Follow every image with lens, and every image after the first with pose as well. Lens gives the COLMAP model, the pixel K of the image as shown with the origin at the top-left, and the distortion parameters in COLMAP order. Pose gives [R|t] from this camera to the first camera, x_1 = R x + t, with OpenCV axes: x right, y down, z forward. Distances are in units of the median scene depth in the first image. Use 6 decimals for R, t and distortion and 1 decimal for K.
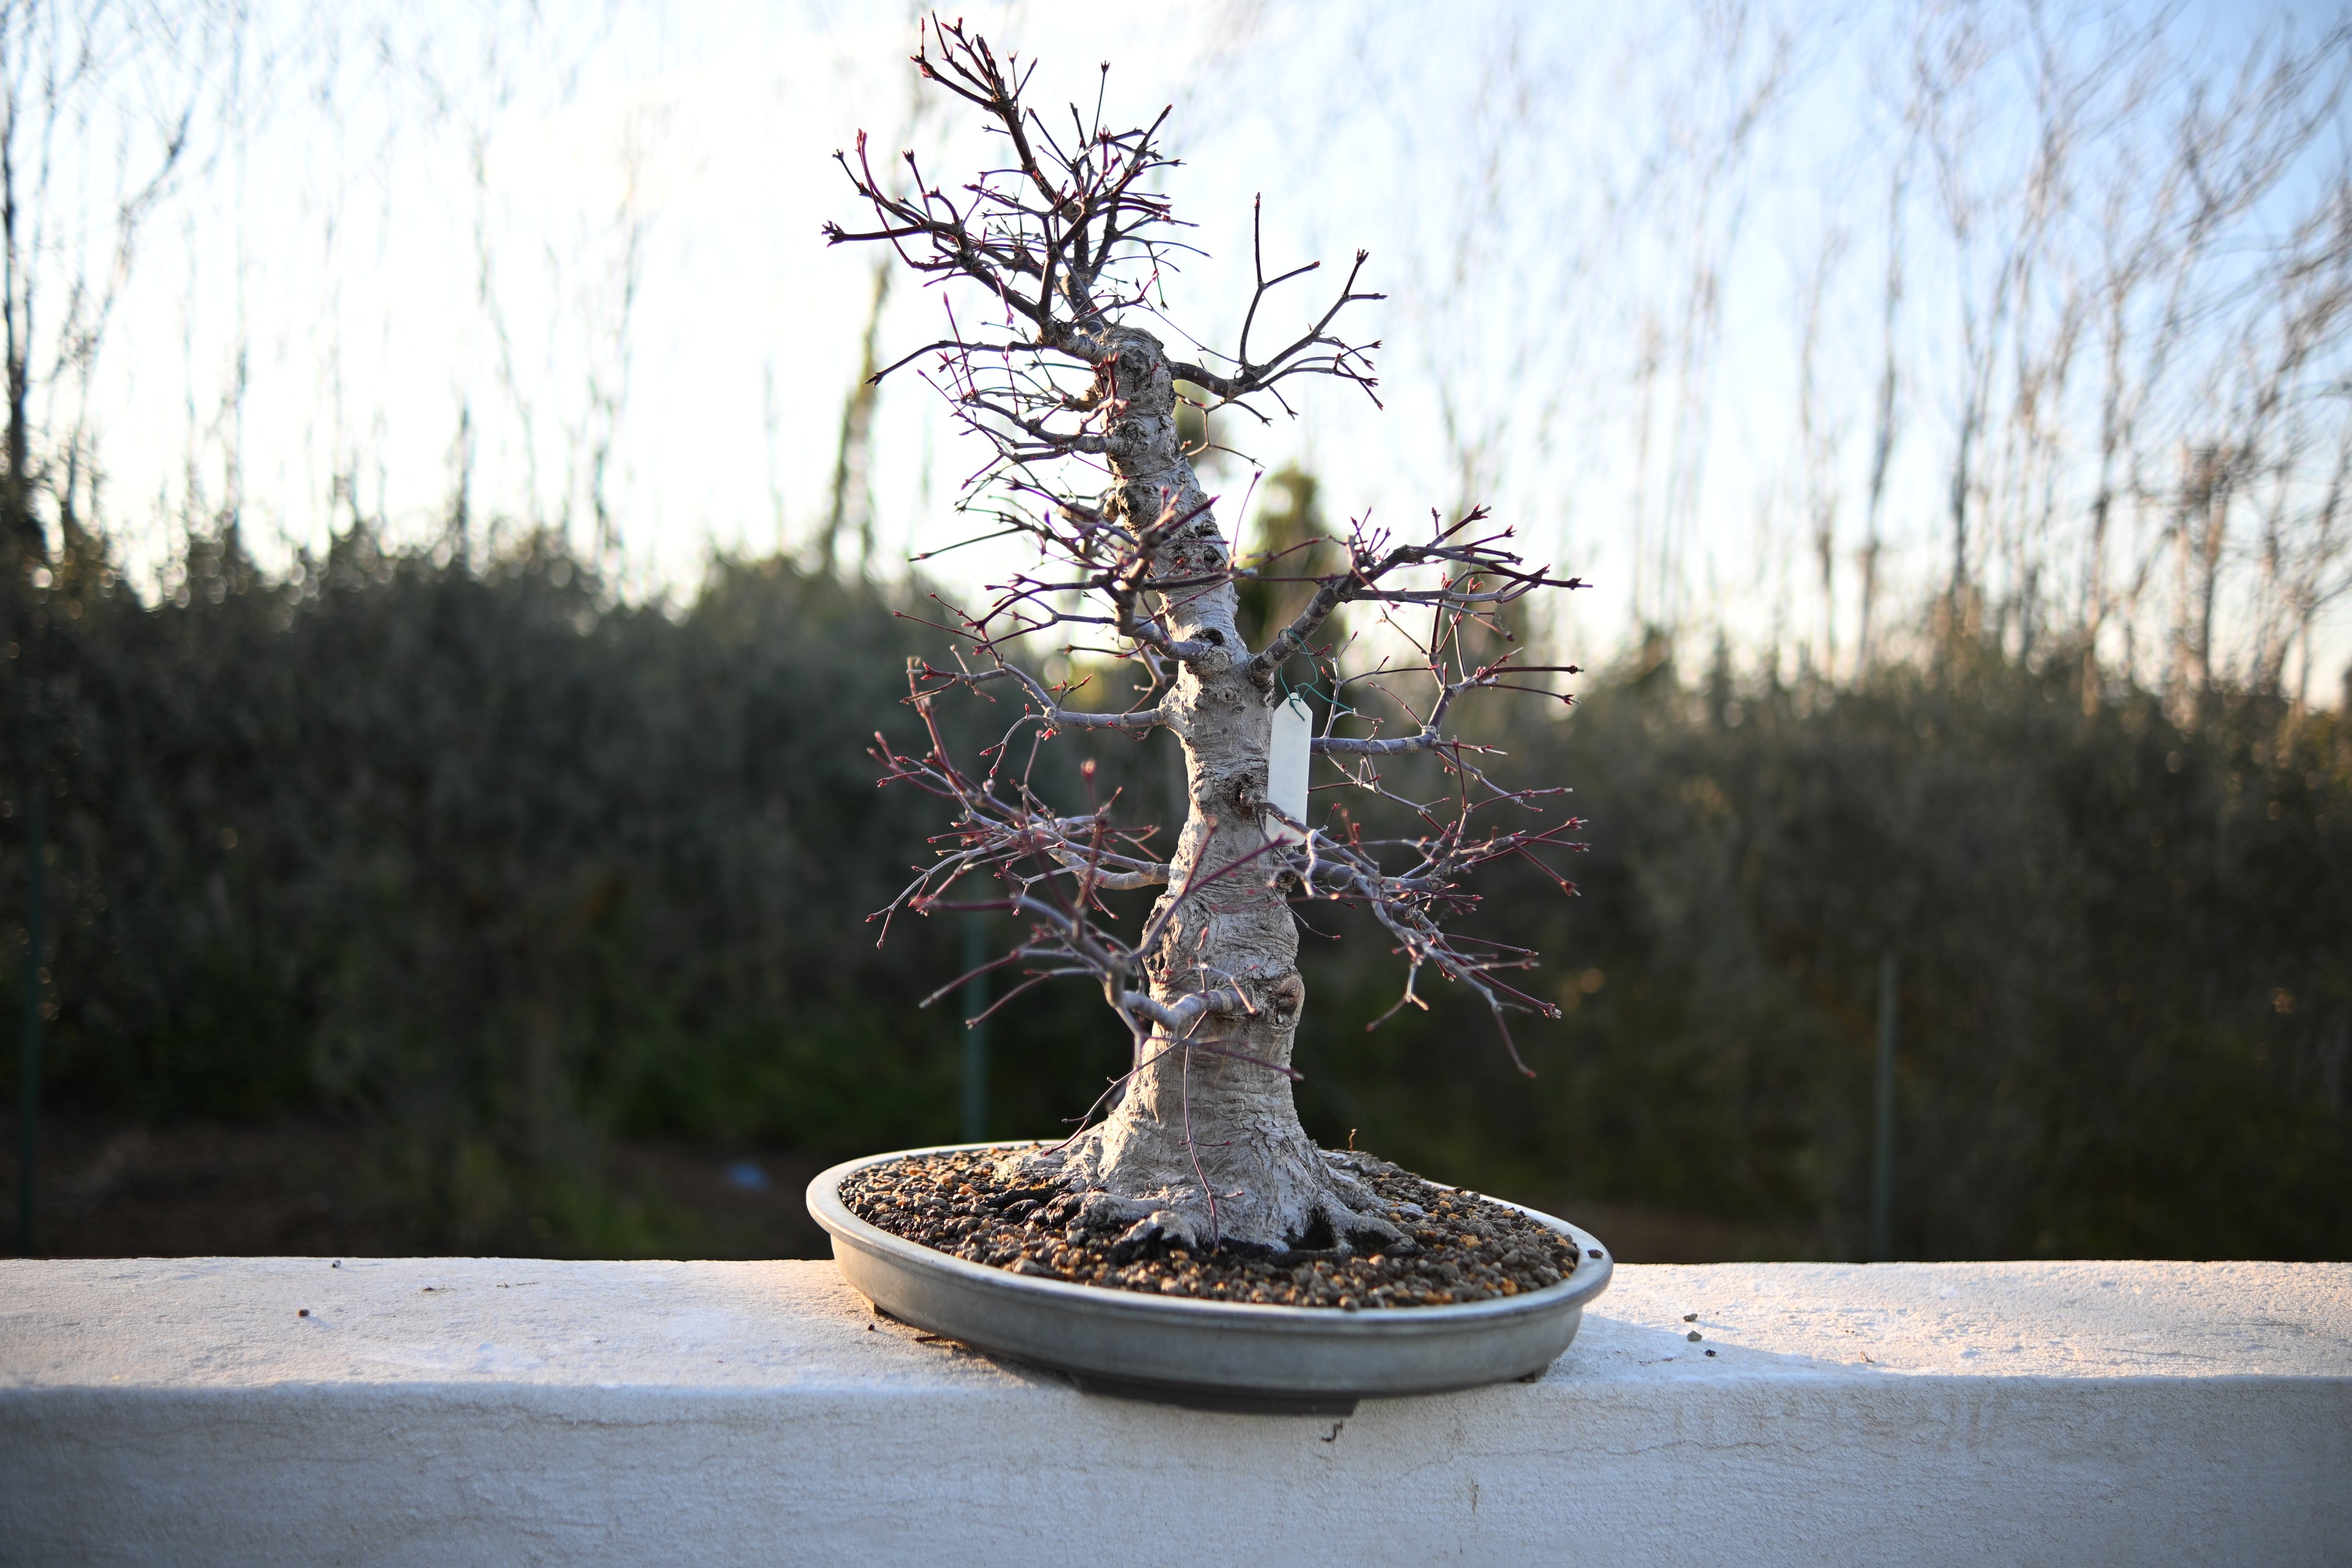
lens RADIAL K [[2349.2, 0, 1172.0], [0, 2349.2, 778.9], [0, 0, 1]] dist [-0.063907, 0.194633]
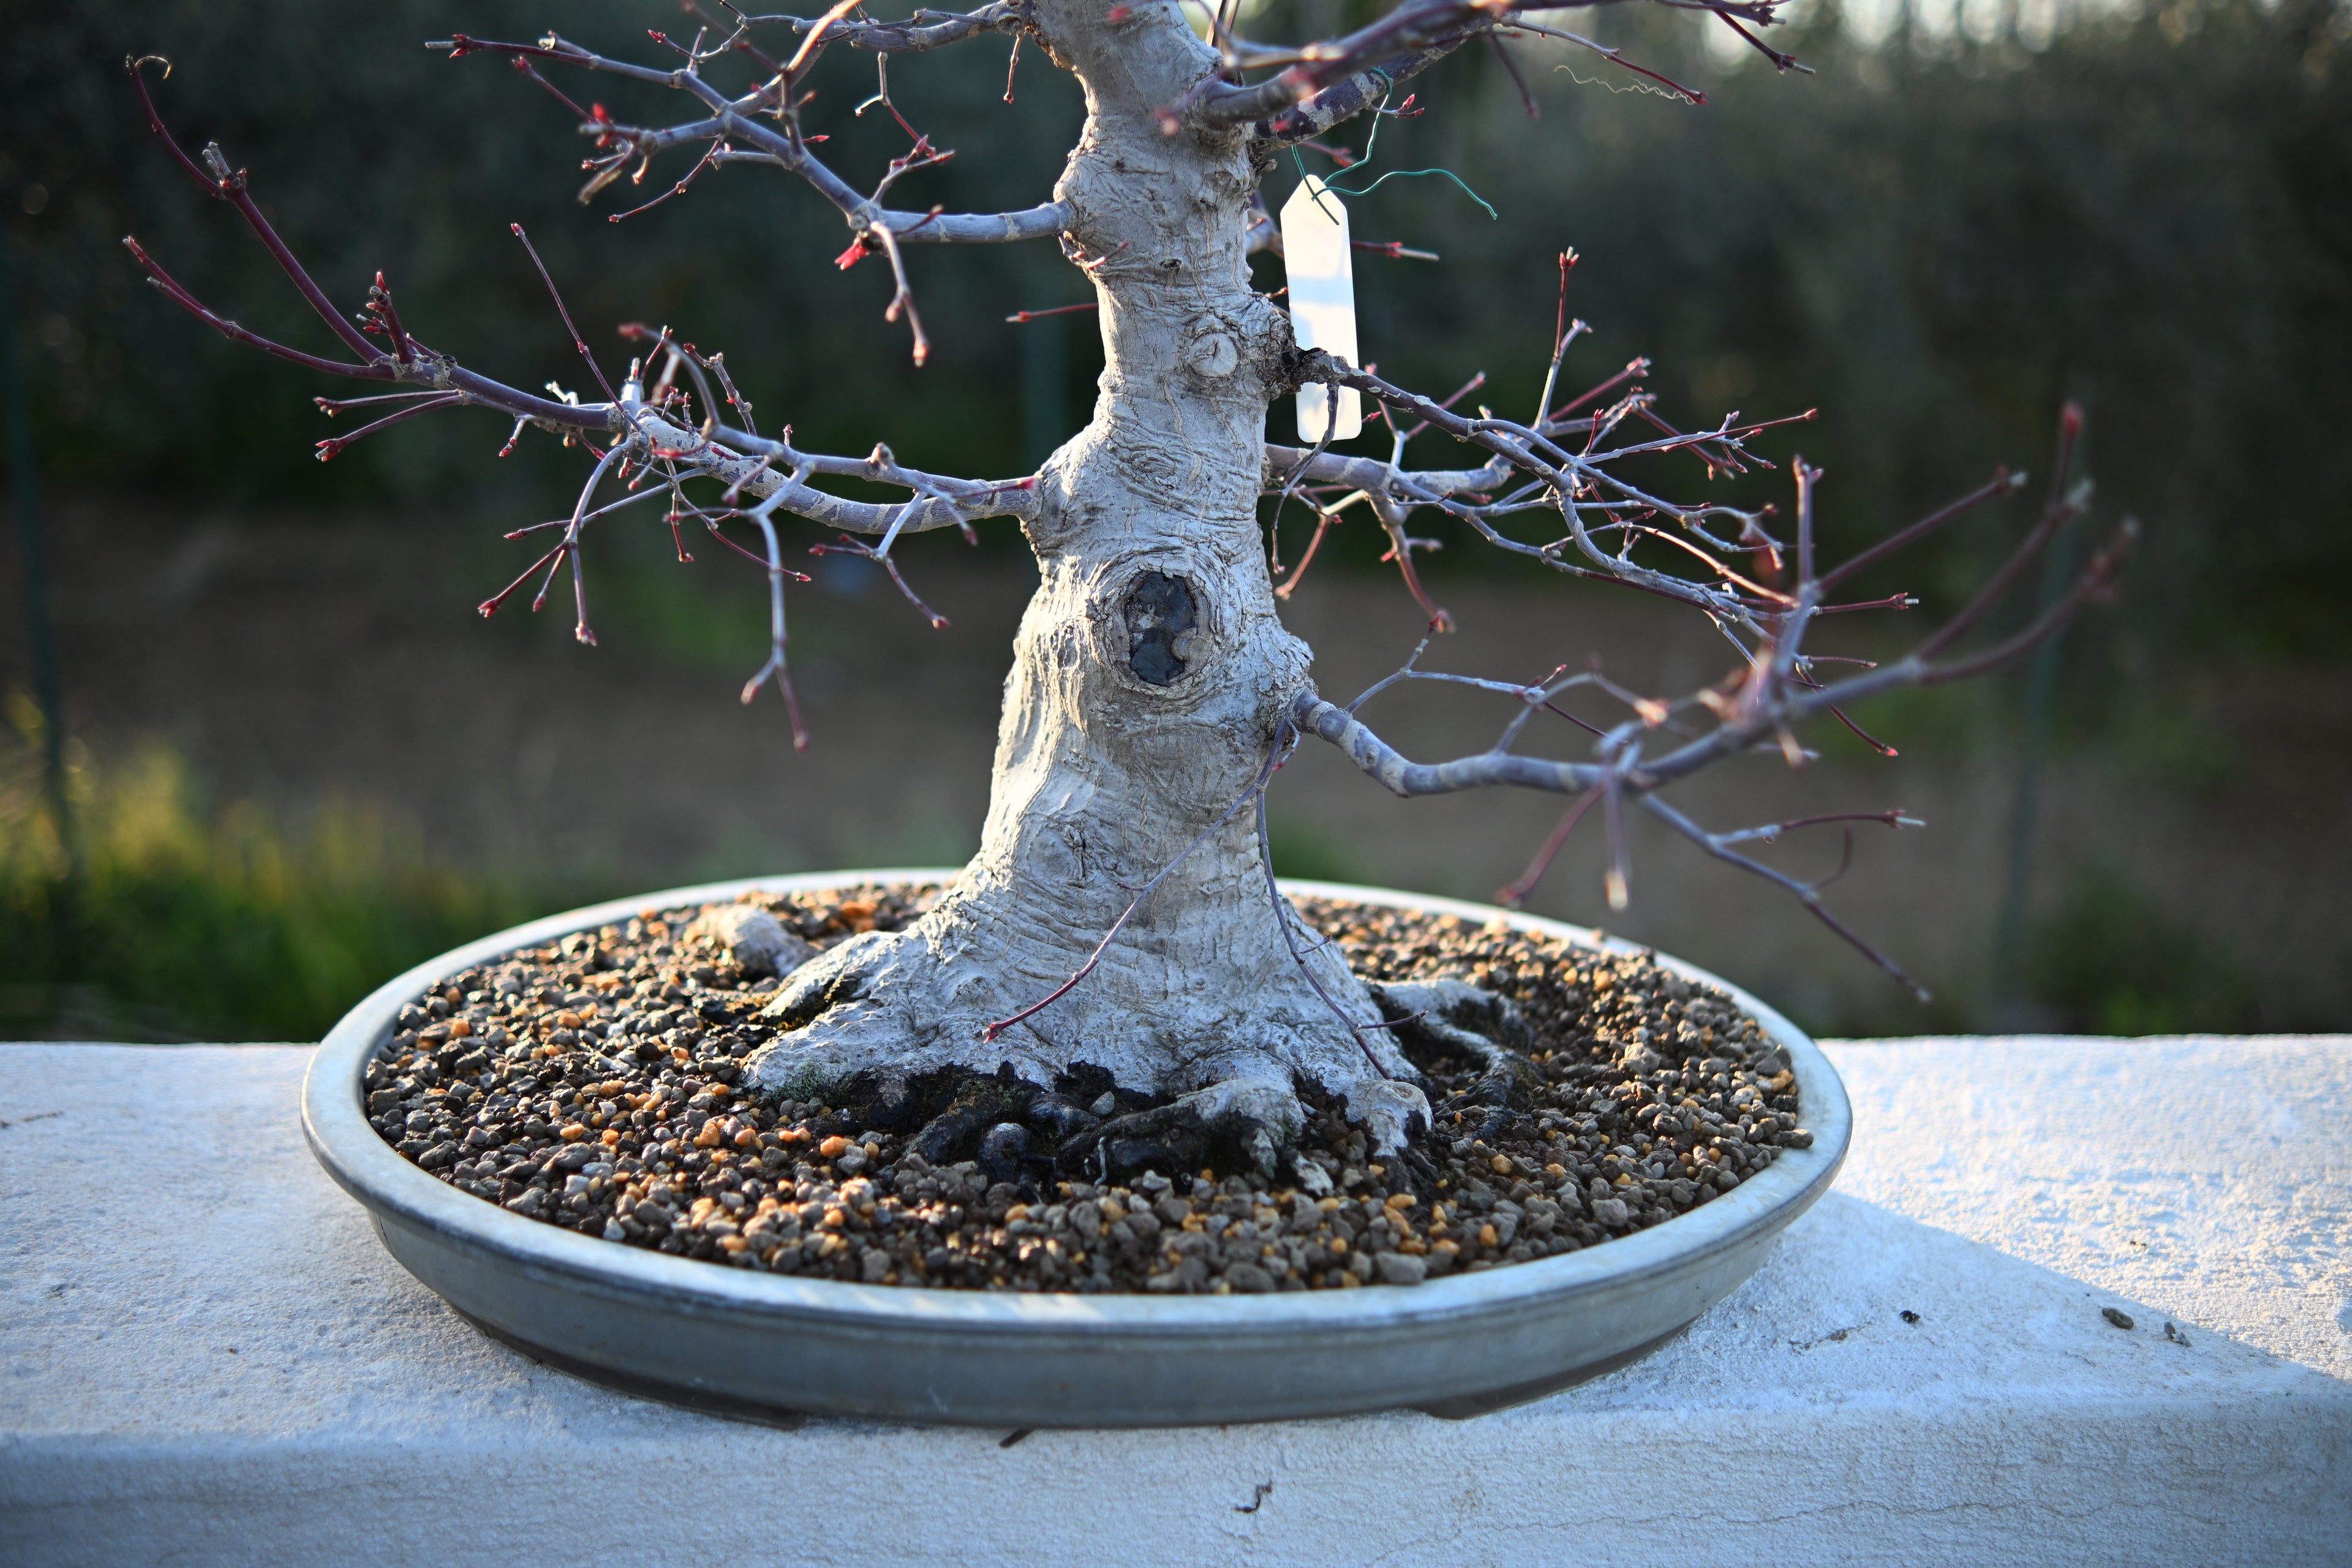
lens RADIAL K [[2349.2, 0, 1172.0], [0, 2349.2, 778.9], [0, 0, 1]] dist [-0.063907, 0.194633]
pose [[0.998403, 0.013525, -0.054859, 0.074077], [0.001505, 0.964214, 0.265120, -0.047394], [0.056481, -0.264779, 0.962654, 0.459469]]
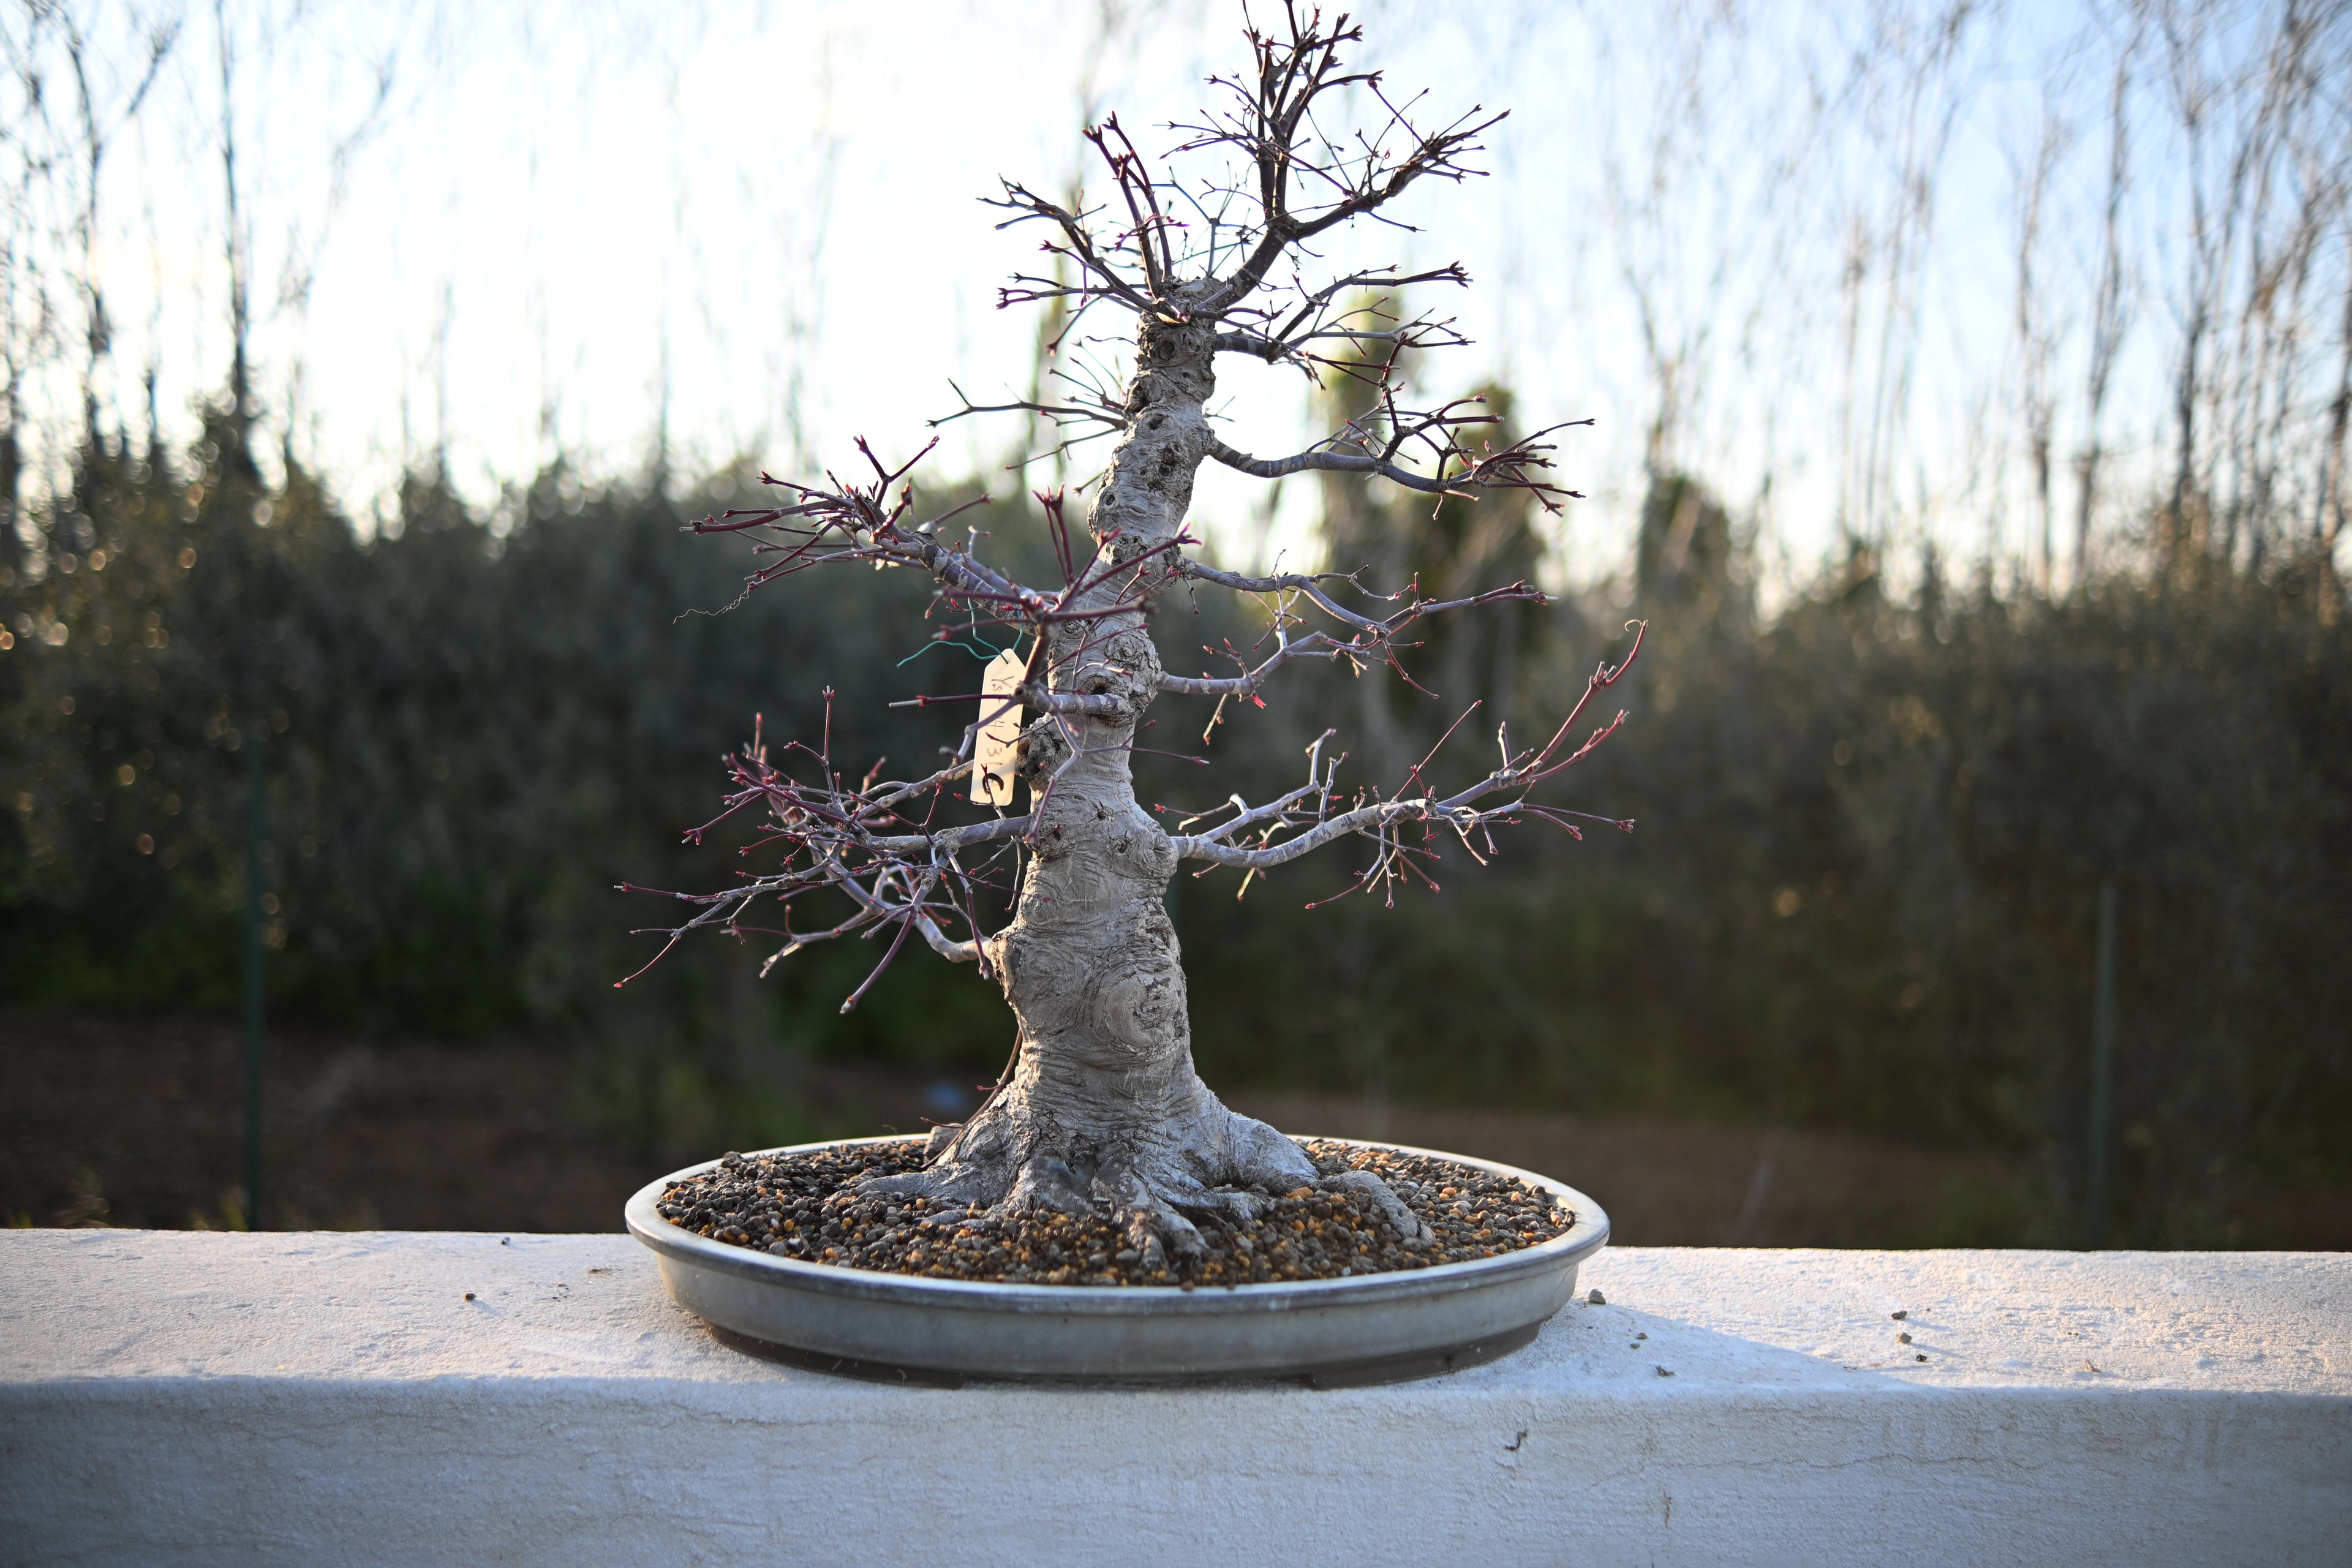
lens RADIAL K [[2348.1, 0, 1176.0], [0, 2348.1, 784.0], [0, 0, 1]] dist [-0.064876, 0.192633]
pose [[0.996652, -0.003995, -0.081659, 0.008798], [0.007059, 0.999280, 0.037270, -0.023585], [0.081451, -0.037722, 0.995963, 0.047155]]
